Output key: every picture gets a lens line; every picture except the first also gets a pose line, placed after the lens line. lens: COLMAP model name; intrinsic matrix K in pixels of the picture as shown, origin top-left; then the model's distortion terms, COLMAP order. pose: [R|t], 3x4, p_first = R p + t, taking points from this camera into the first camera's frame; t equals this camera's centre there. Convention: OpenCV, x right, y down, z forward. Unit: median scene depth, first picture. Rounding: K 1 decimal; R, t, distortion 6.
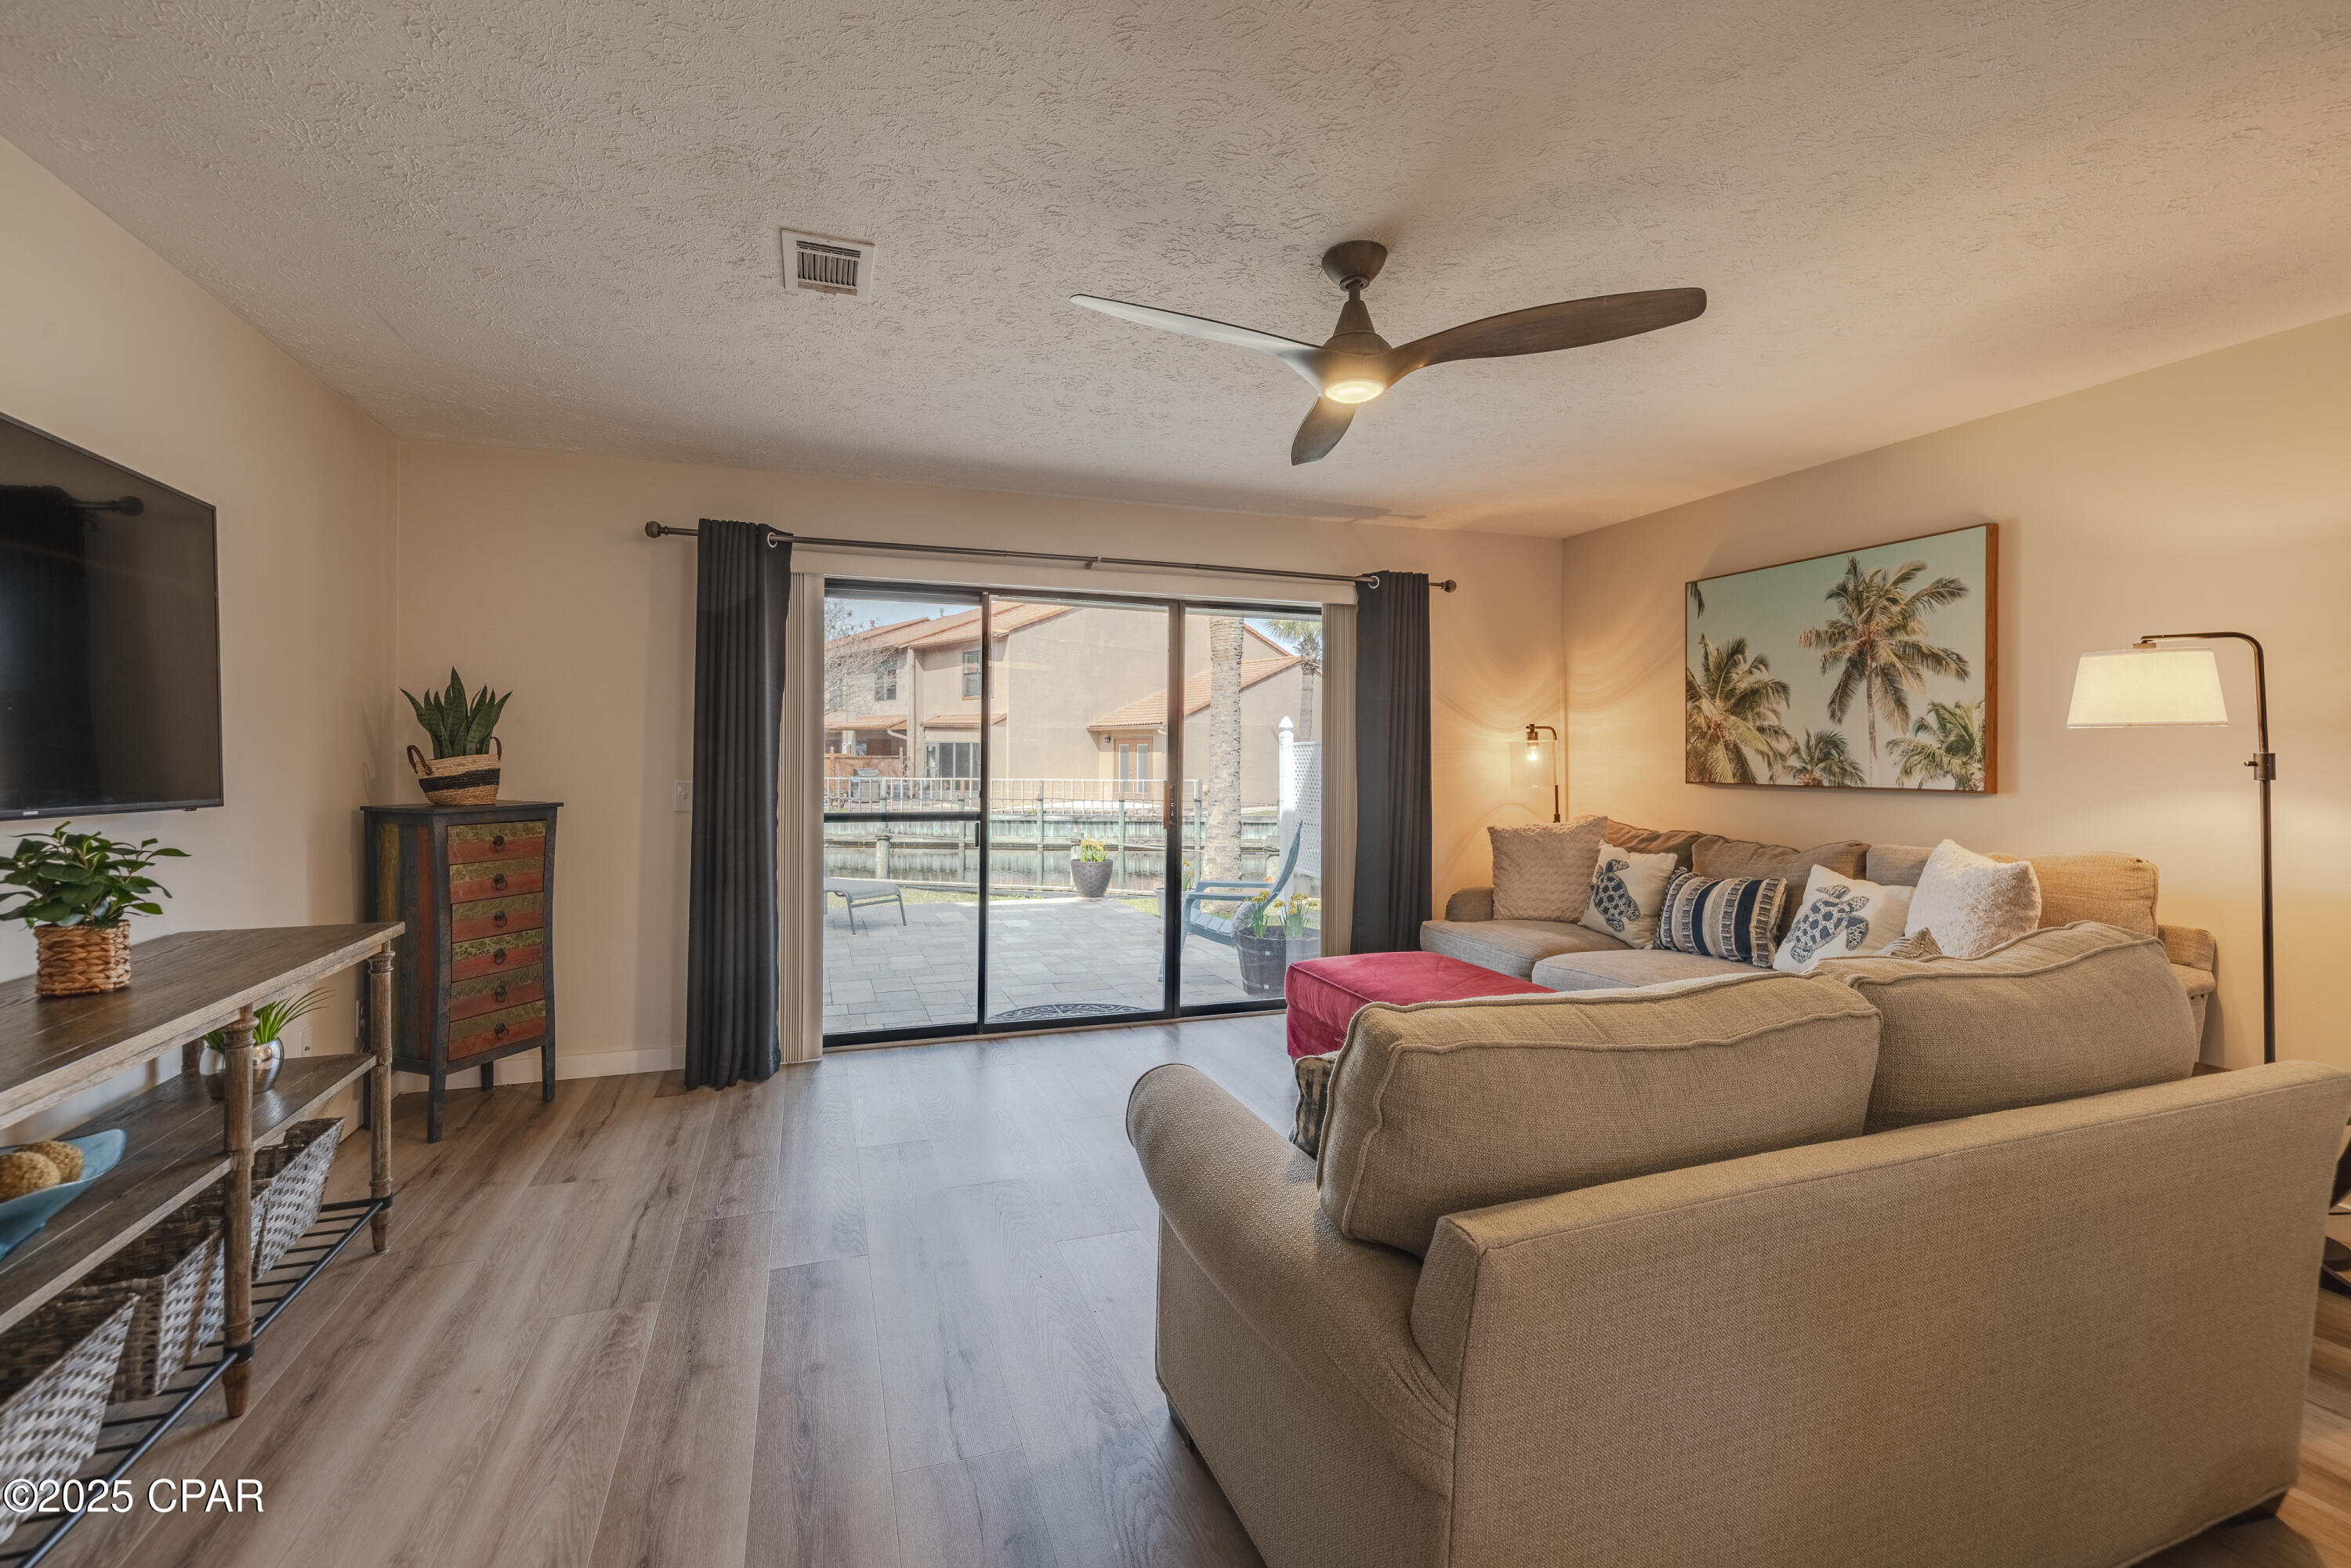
lens RADIAL K [[989.9, 0, 1155.0], [0, 989.9, 763.7], [0, 0, 1]] dist [0.001008, -0.000420]
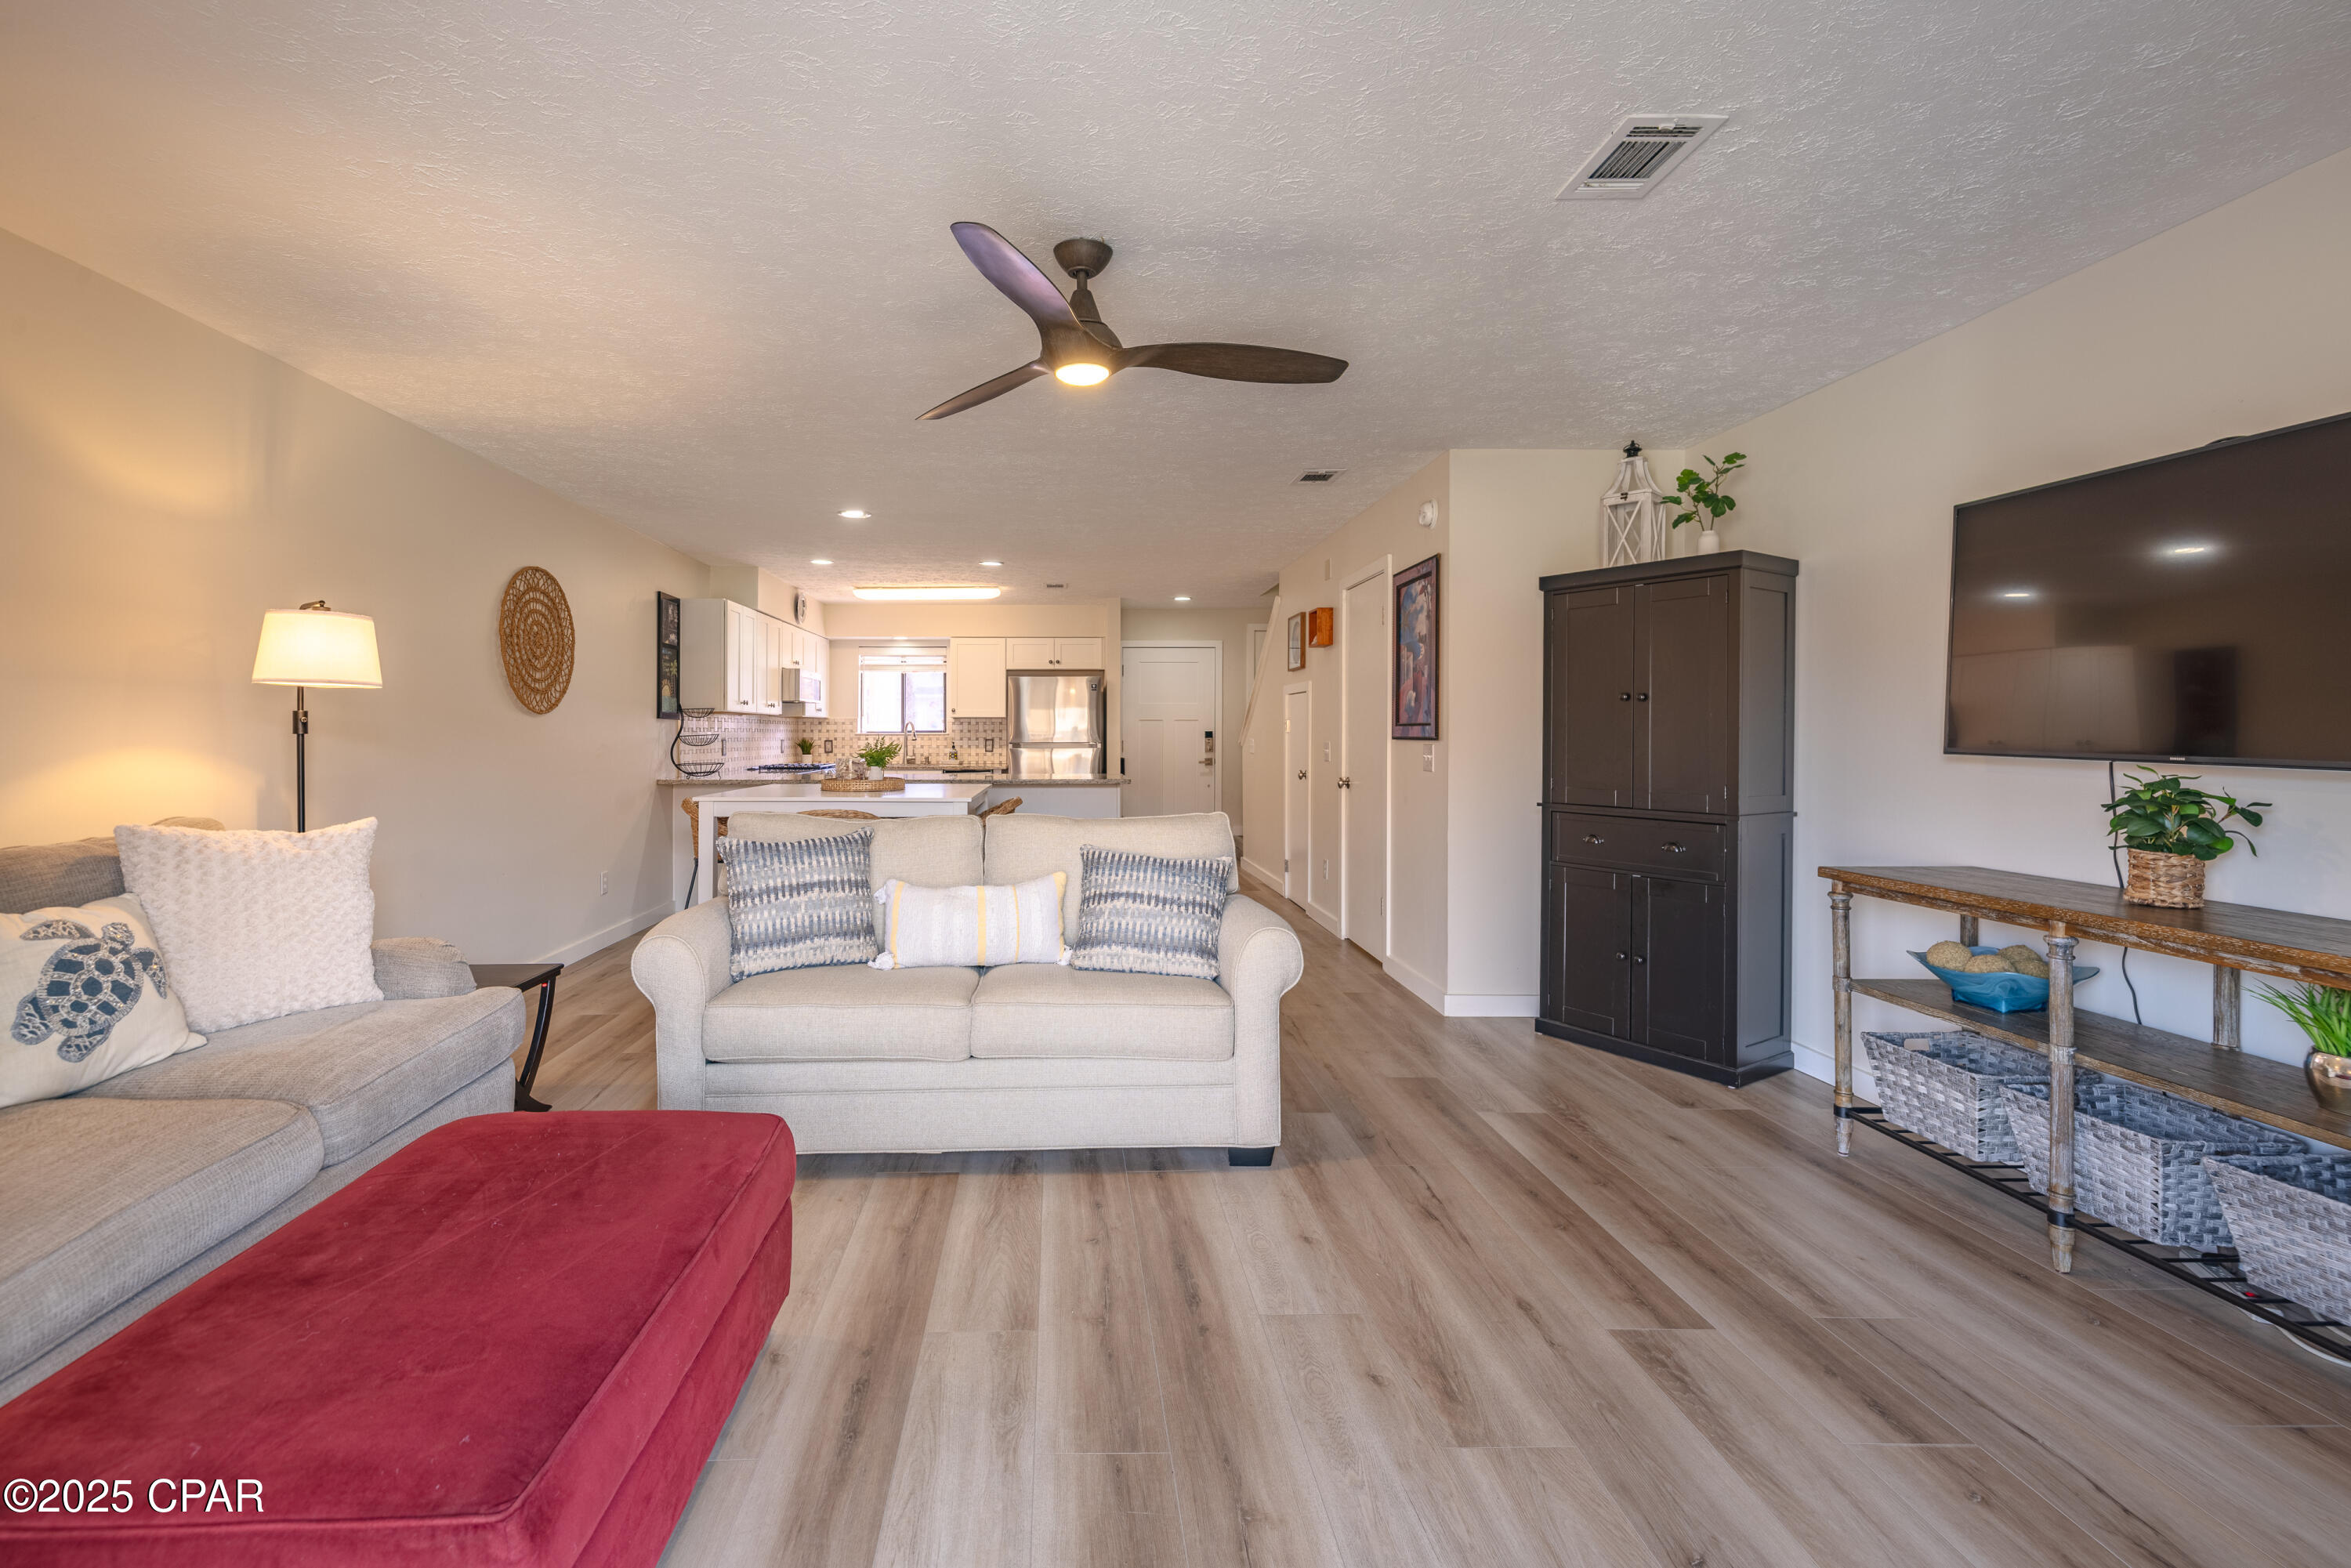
lens RADIAL K [[1026.0, 0, 1074.3], [0, 1026.0, 736.4], [0, 0, 1]] dist [0.001031, 0.000440]
pose [[-0.952000, -0.004928, 0.306059, -0.071241], [-0.000642, 0.999900, 0.014102, 0.000951], [-0.306098, 0.013229, -0.951908, 1.124057]]
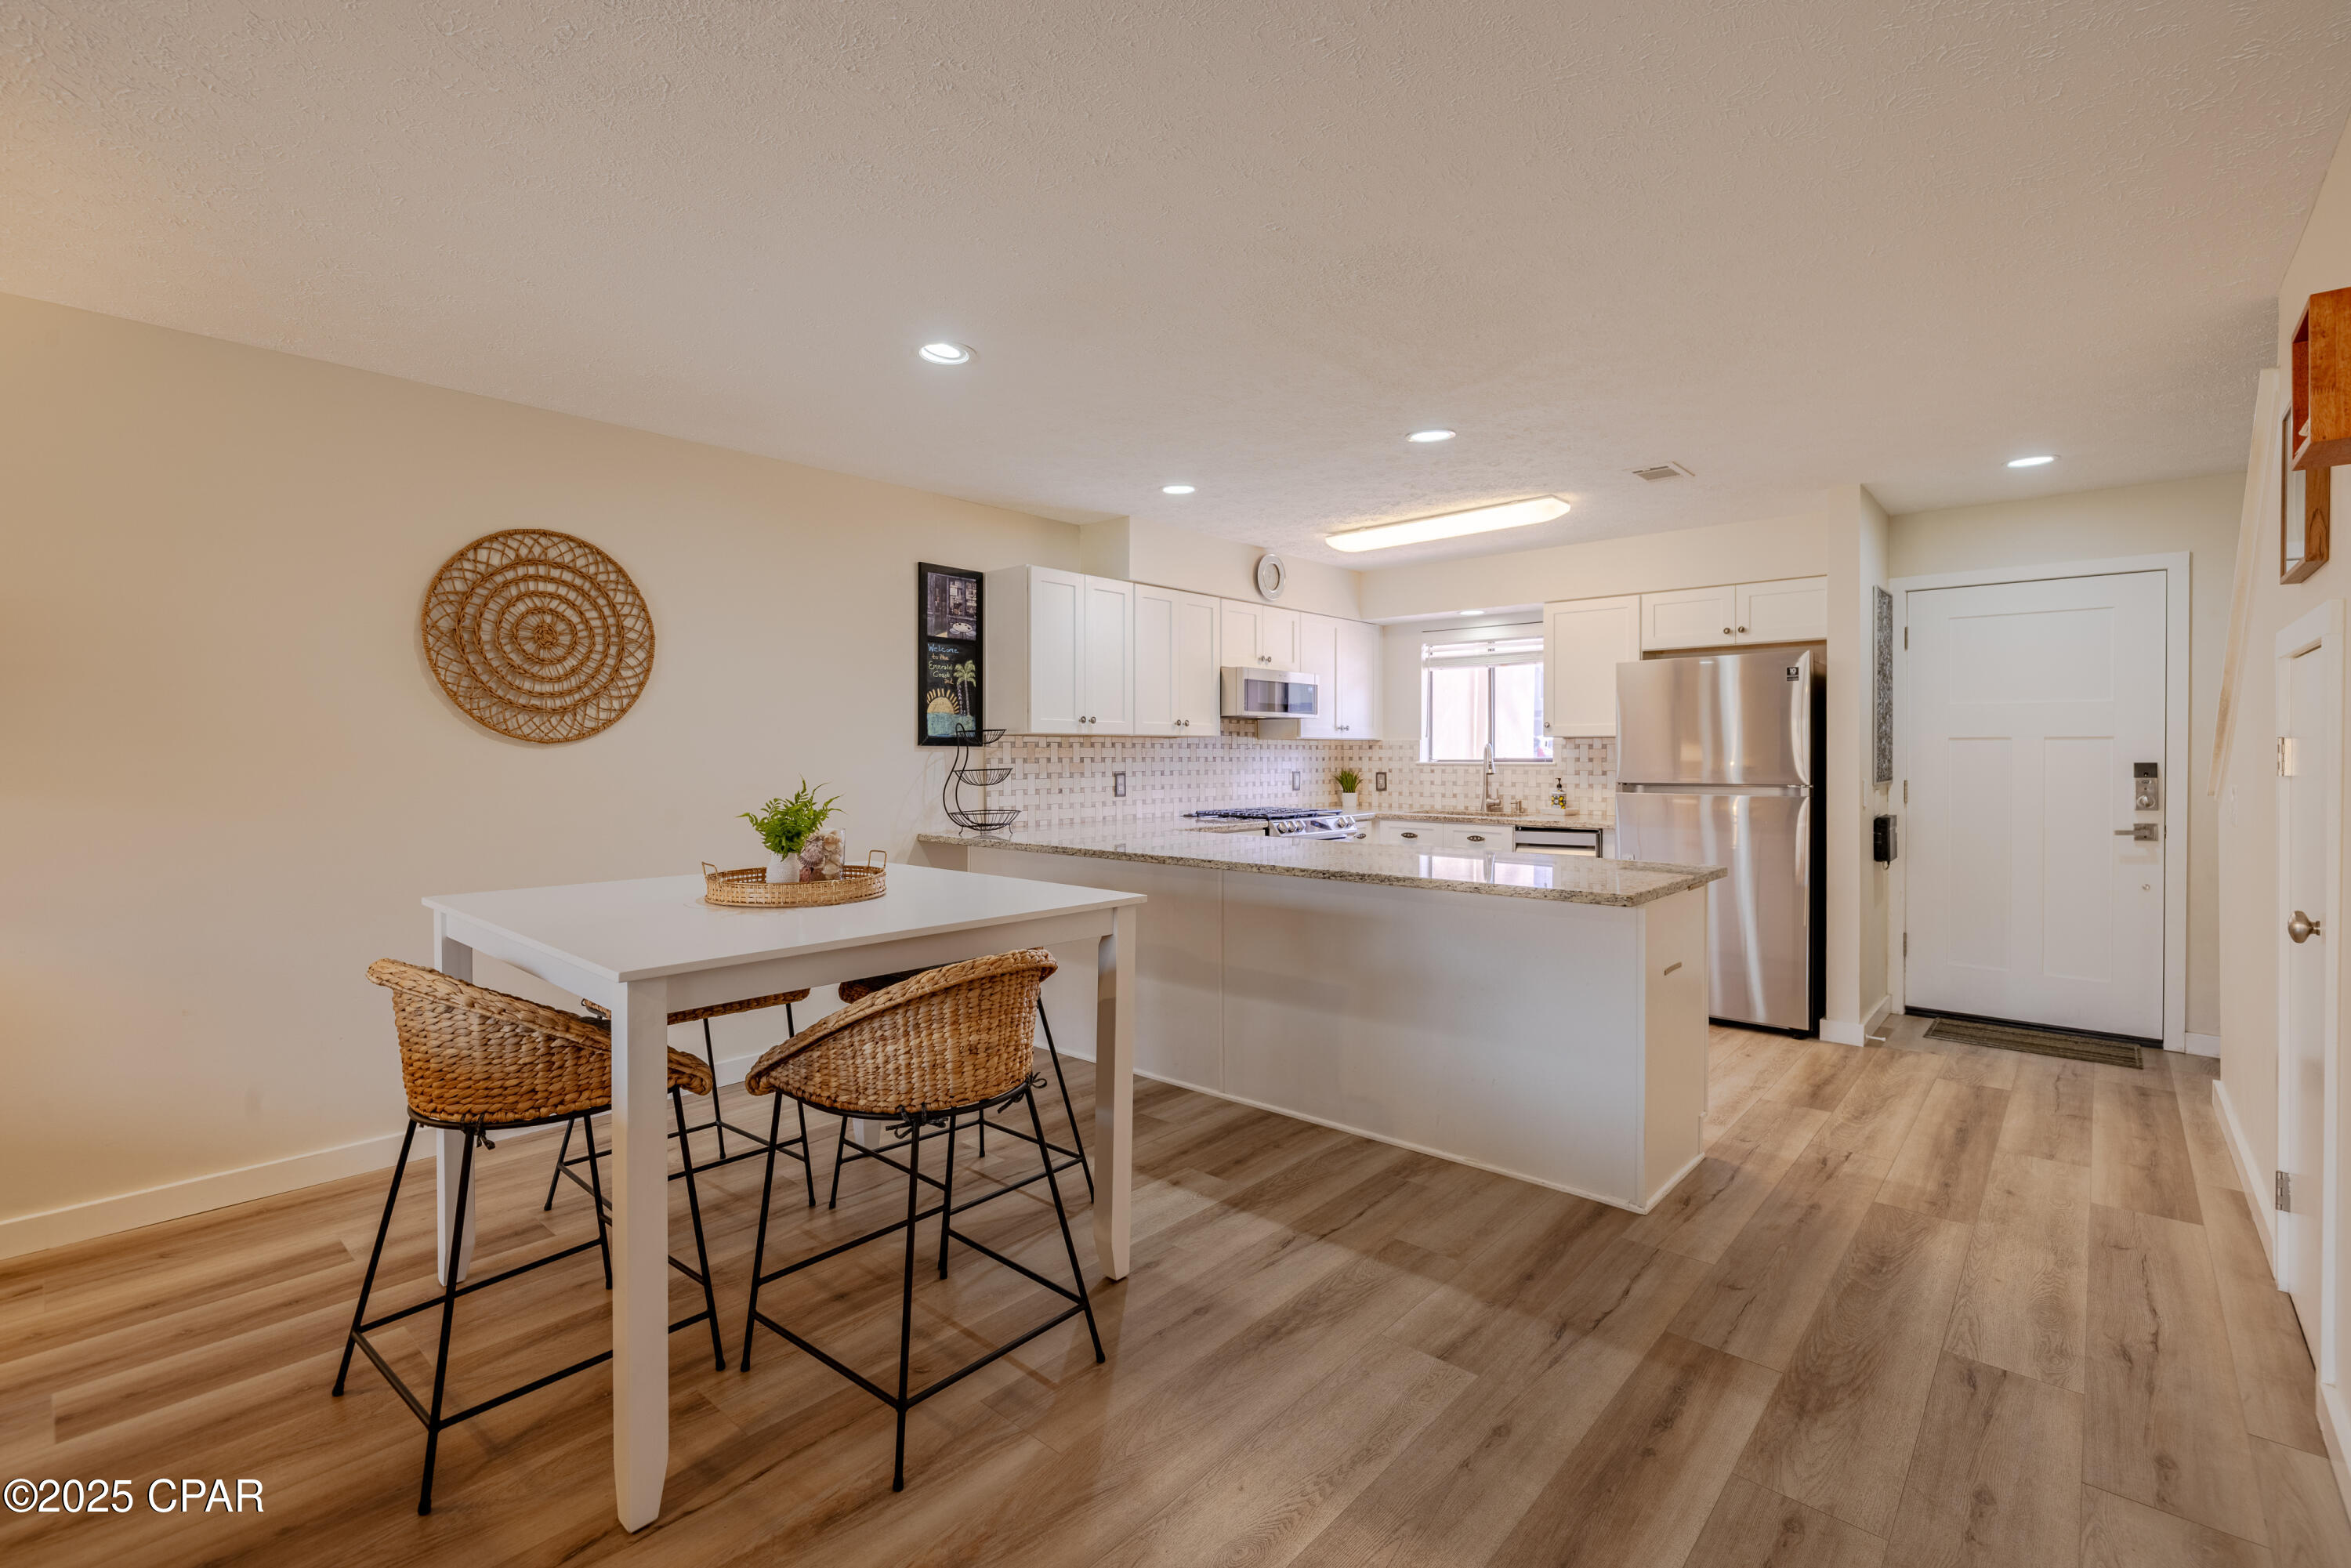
lens RADIAL K [[1048.7, 0, 1154.8], [0, 1048.7, 769.7], [0, 0, 1]] dist [-0.011185, 0.000523]
pose [[-0.483773, -0.017827, 0.875012, -0.078066], [0.007550, 0.999670, 0.024542, -0.004037], [-0.875161, 0.018479, -0.483479, 0.157485]]
